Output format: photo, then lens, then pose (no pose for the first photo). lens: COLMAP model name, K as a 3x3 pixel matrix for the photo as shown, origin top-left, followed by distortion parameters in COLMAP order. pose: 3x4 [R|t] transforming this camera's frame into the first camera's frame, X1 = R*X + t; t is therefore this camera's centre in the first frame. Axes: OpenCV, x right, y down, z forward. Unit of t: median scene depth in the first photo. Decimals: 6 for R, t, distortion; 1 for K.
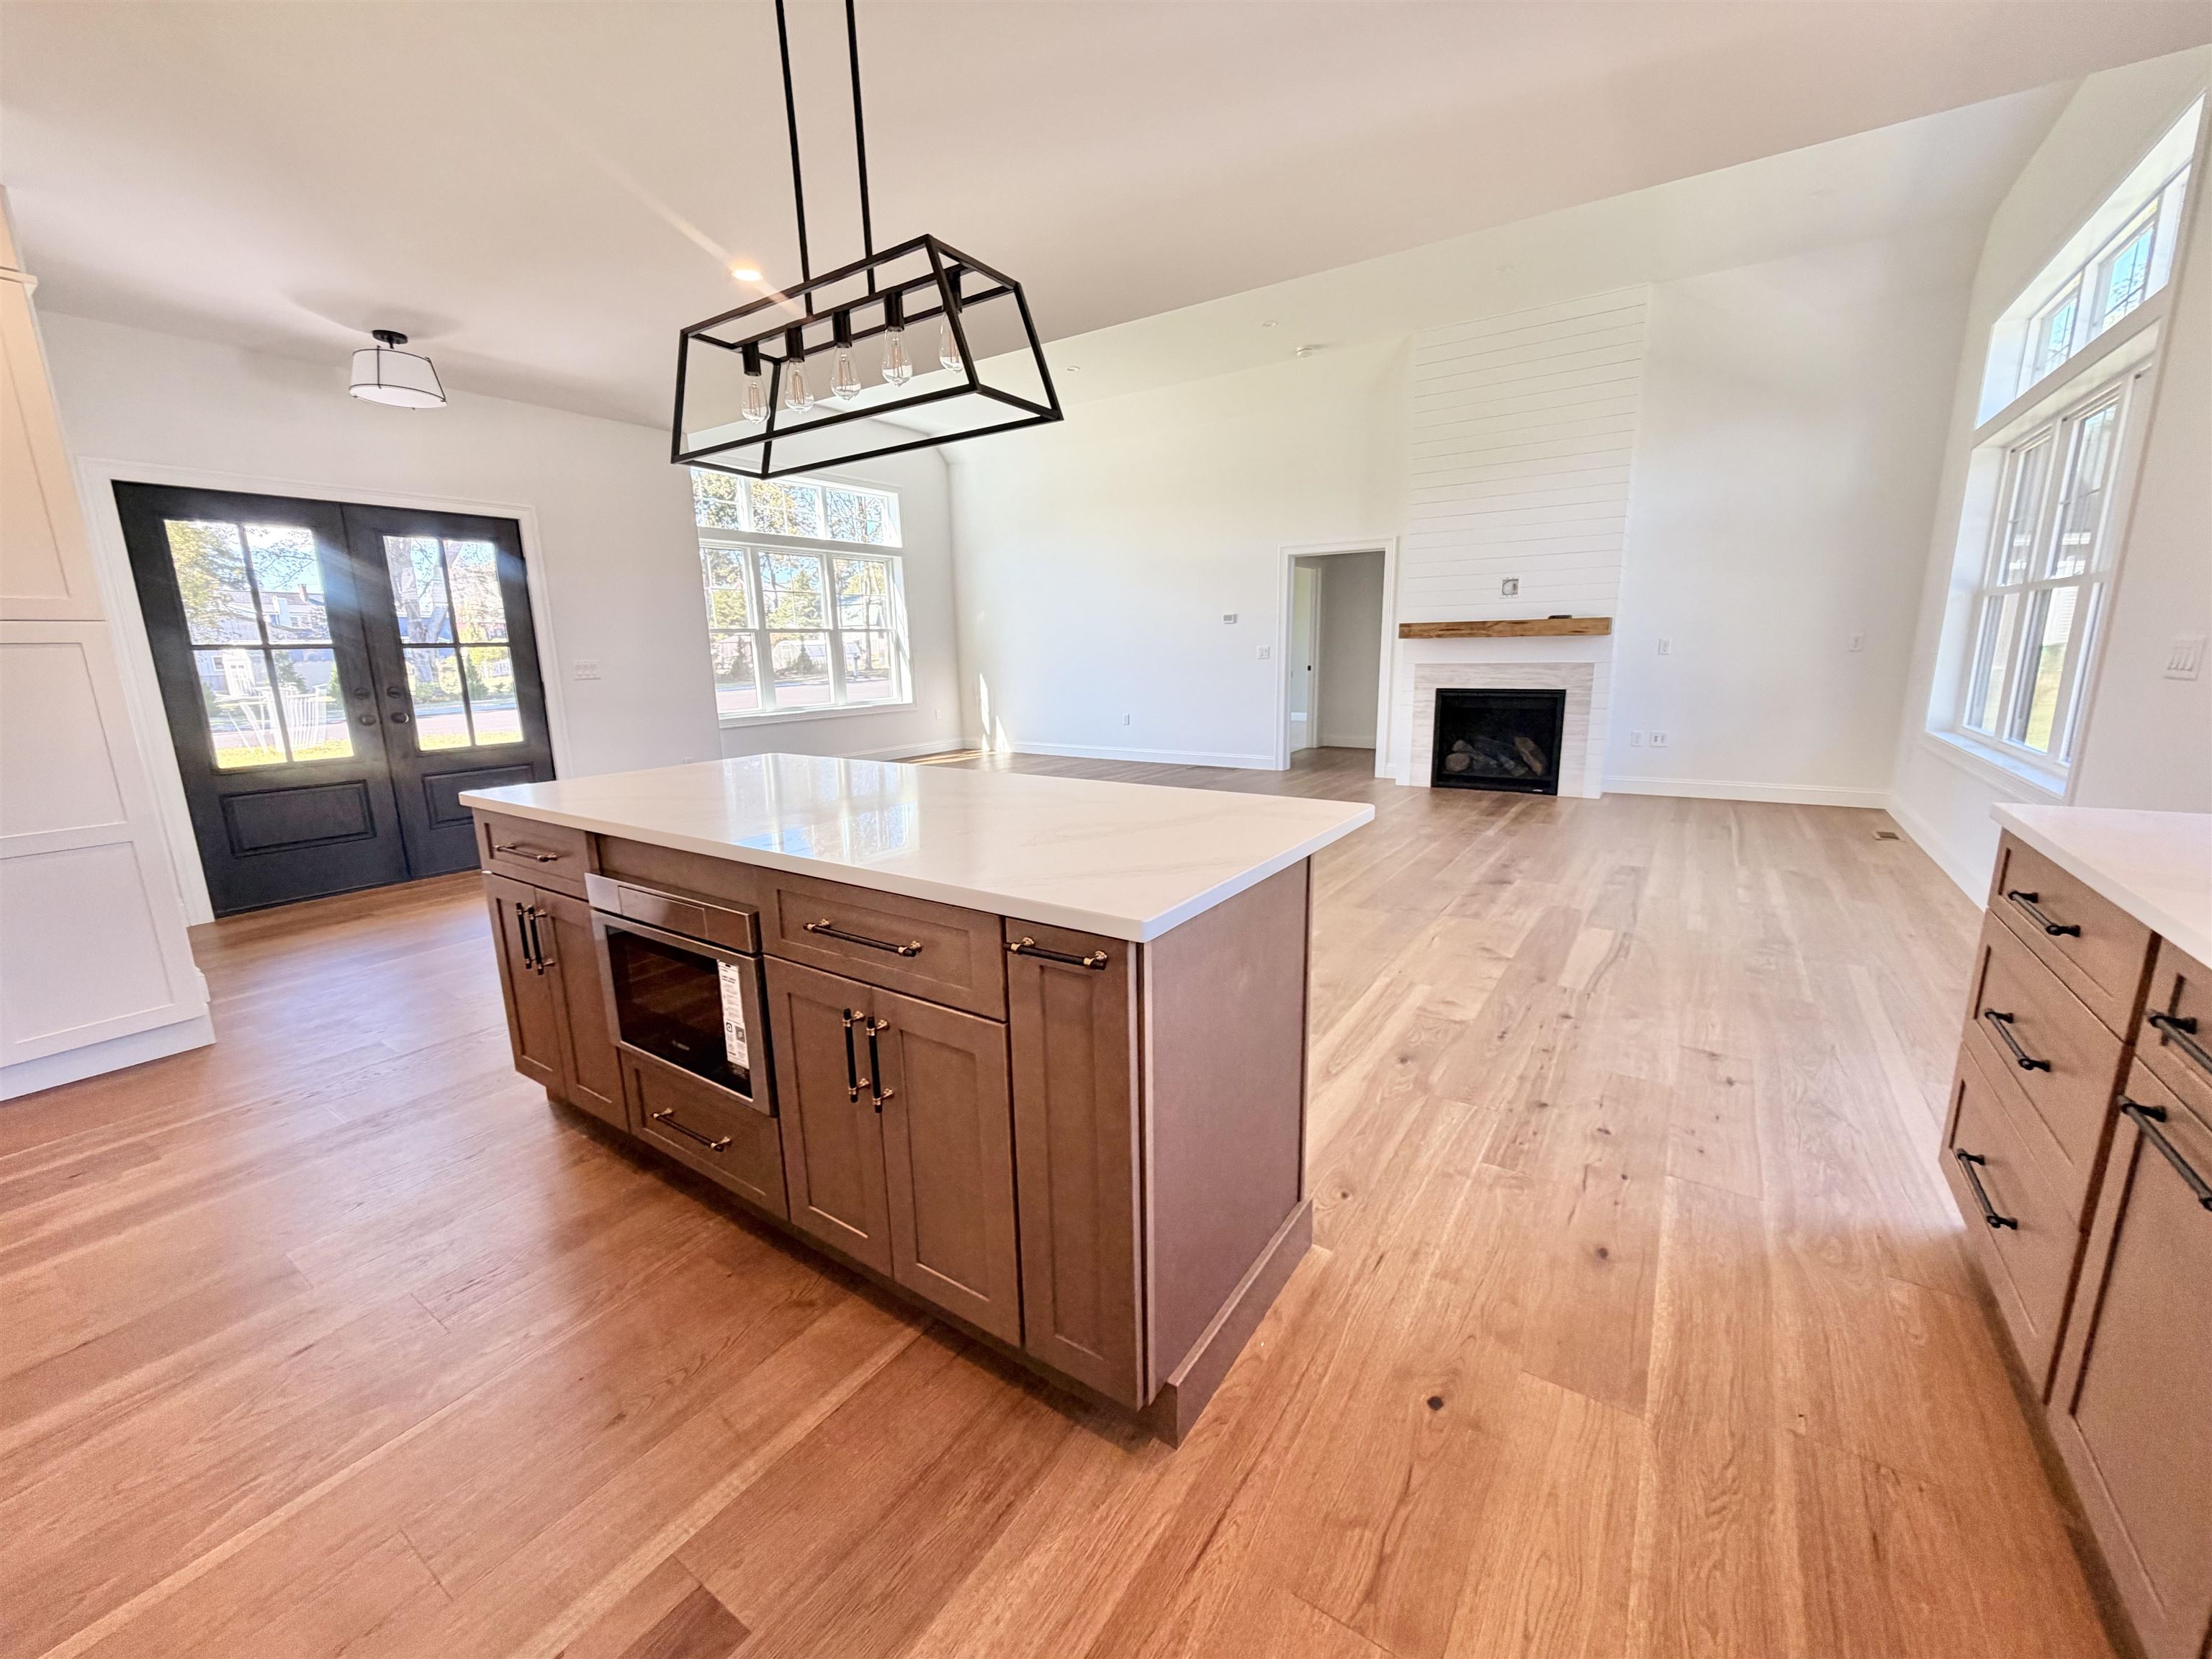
lens RADIAL K [[885.5, 0, 1100.1], [0, 885.5, 827.1], [0, 0, 1]] dist [0.001372, 0.000248]
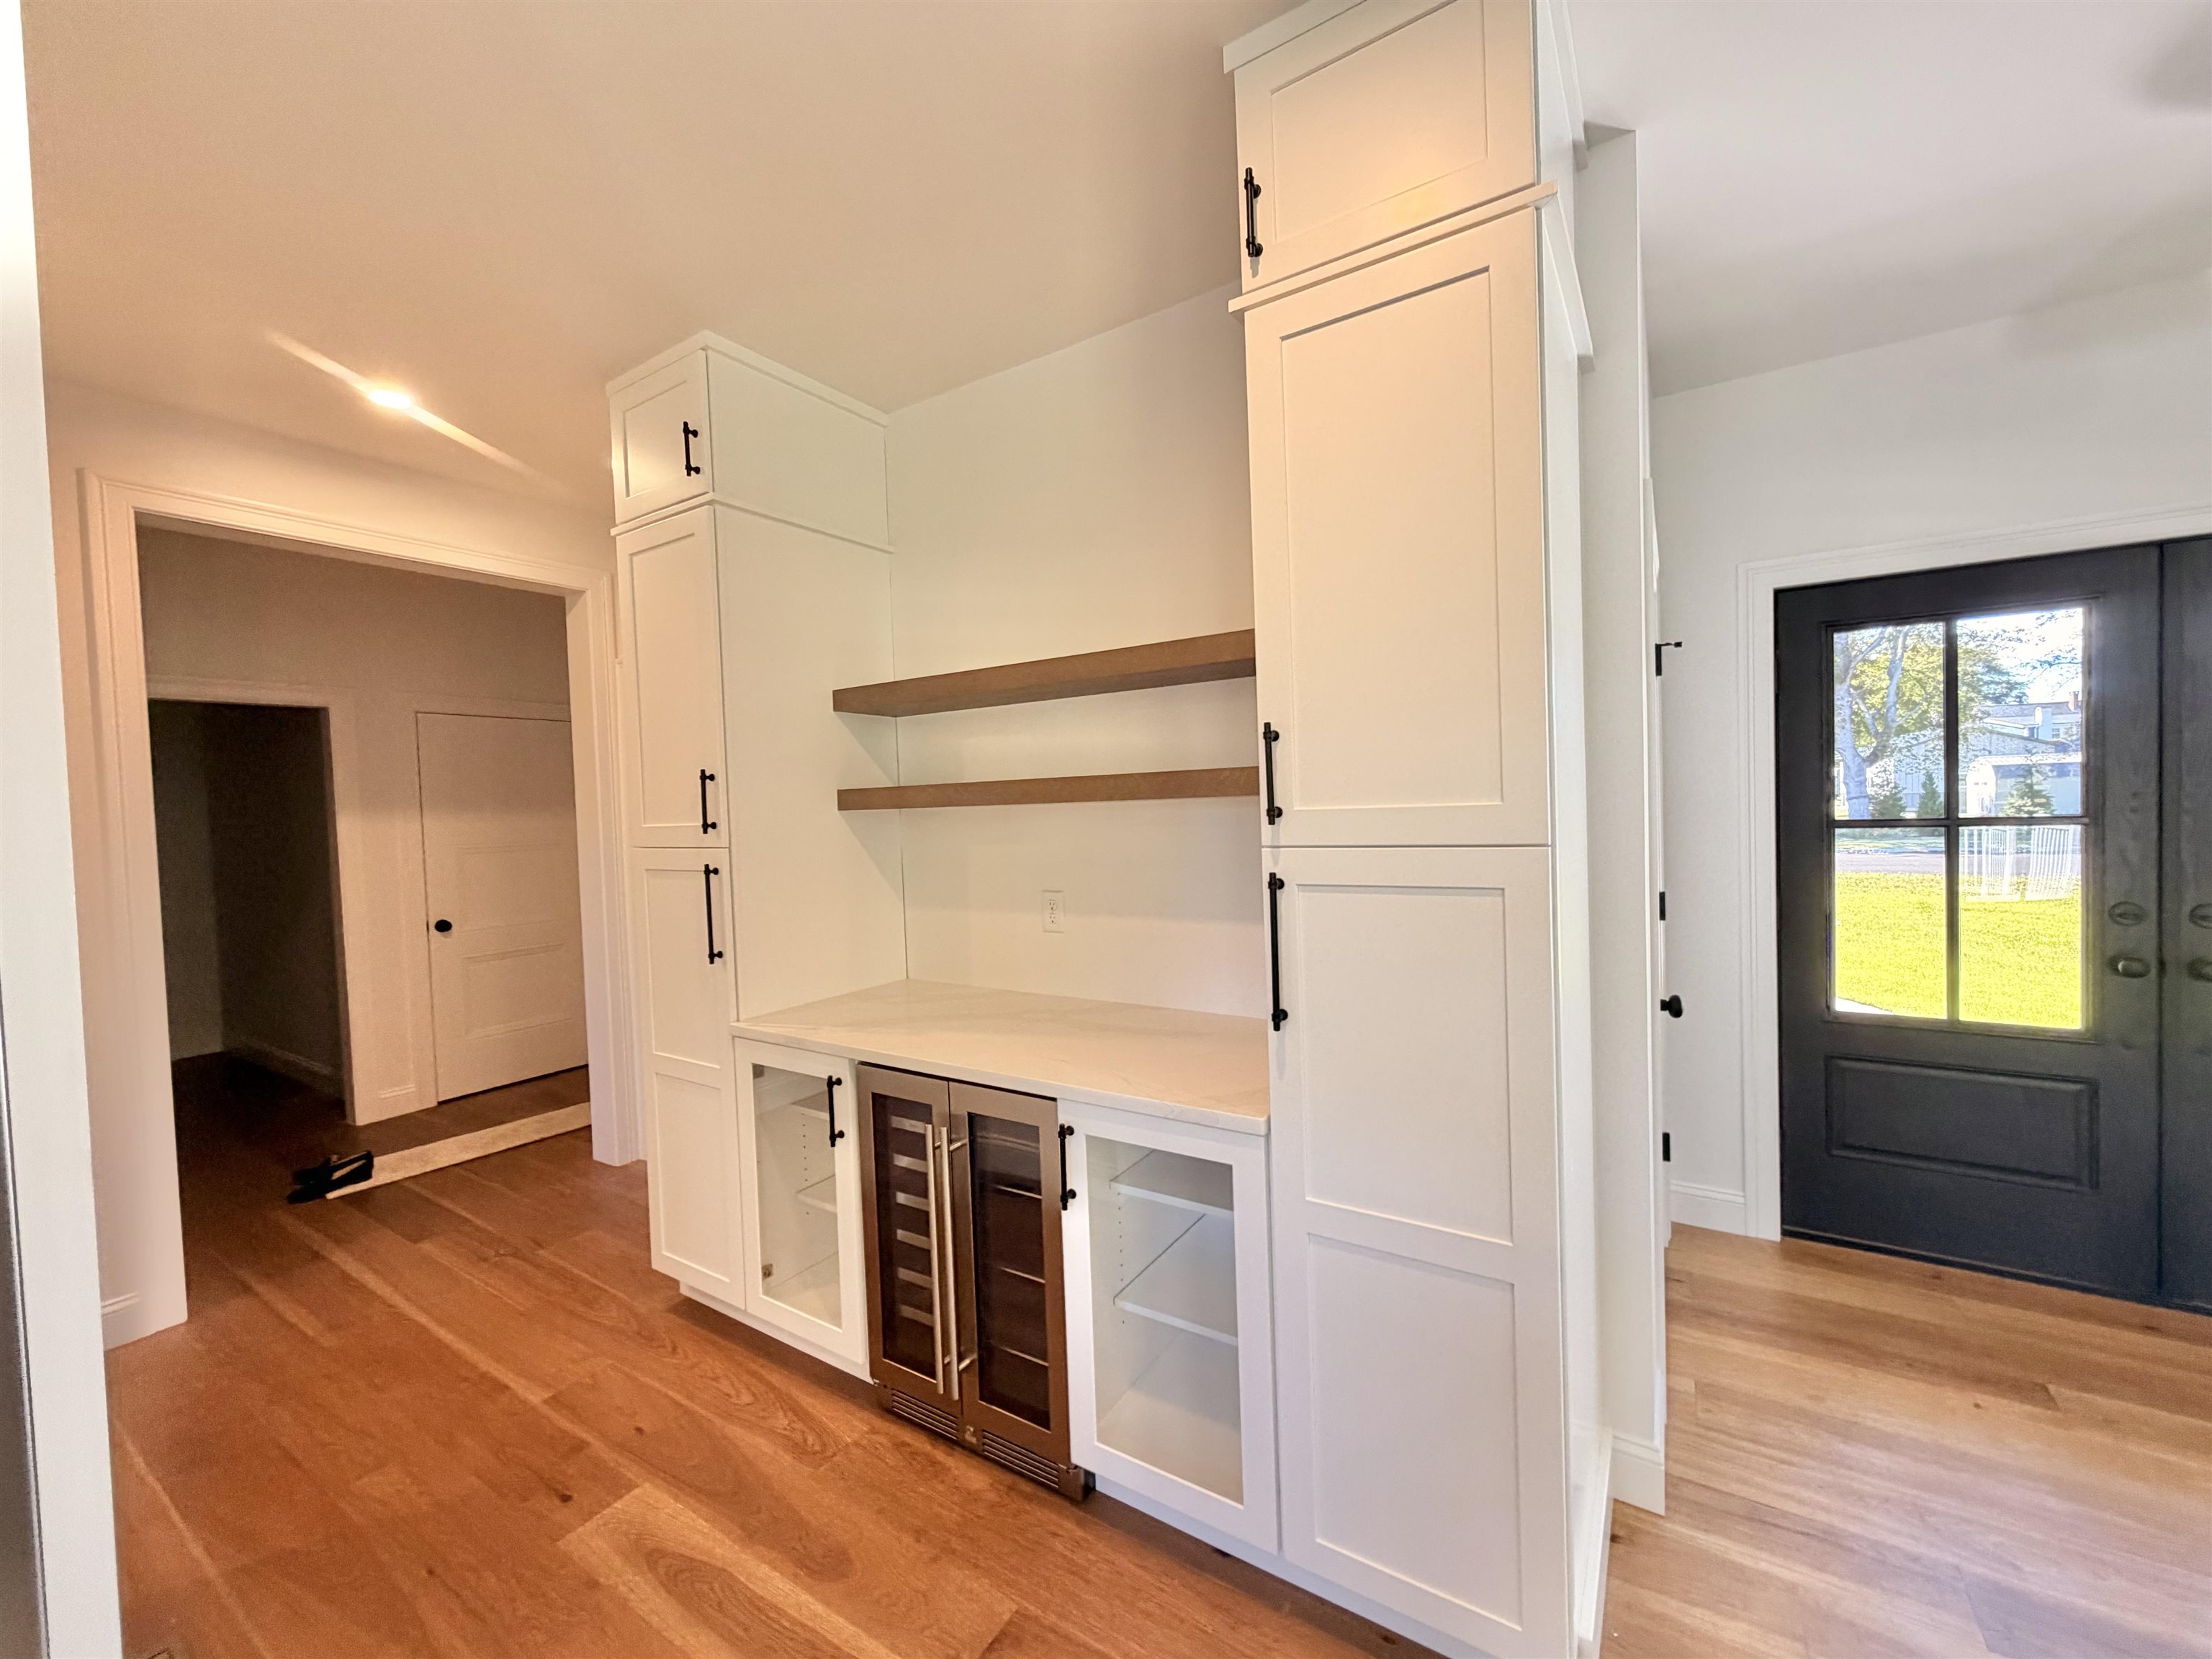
lens RADIAL K [[885.5, 0, 1101.7], [0, 885.5, 827.6], [0, 0, 1]] dist [0.001372, 0.000248]
pose [[0.024574, 0.047708, -0.998559, -0.346304], [-0.172369, 0.984103, 0.042775, -0.119127], [0.984726, 0.171070, 0.032406, 0.401774]]
